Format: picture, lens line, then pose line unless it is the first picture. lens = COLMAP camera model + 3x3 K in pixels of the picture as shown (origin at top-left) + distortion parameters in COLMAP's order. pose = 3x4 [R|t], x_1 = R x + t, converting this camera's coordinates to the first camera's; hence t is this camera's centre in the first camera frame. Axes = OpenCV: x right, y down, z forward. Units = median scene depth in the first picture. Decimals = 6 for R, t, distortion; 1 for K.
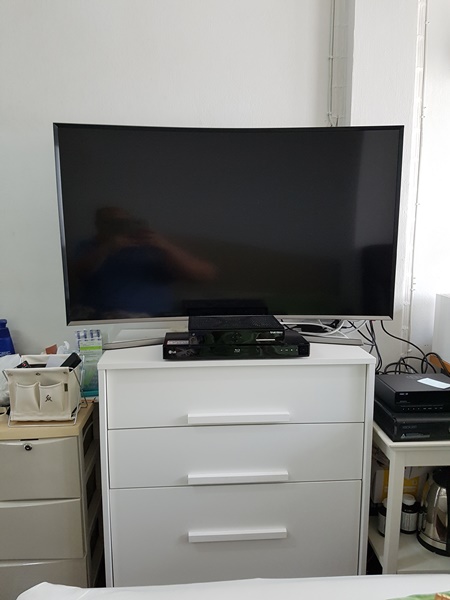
lens RADIAL K [[458.8, 0, 225.0], [0, 458.8, 300.0], [0, 0, 1]] dist [0.009431, -0.057394]
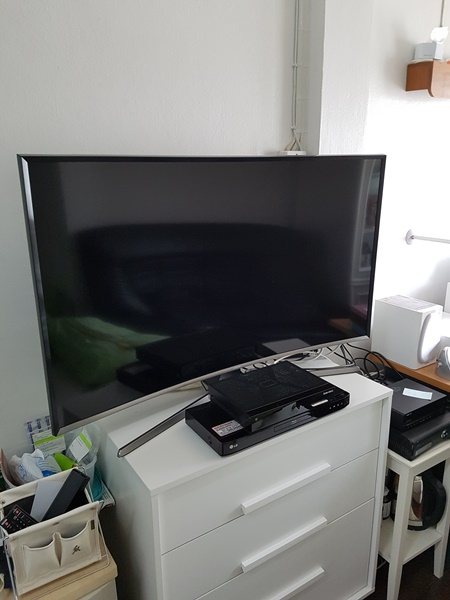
lens RADIAL K [[458.8, 0, 225.0], [0, 458.8, 300.0], [0, 0, 1]] dist [0.009431, -0.057394]
pose [[0.876557, -0.148245, 0.457898, -0.432241], [0.094432, 0.985864, 0.138404, -0.244029], [-0.471943, -0.078079, 0.878165, 0.269558]]
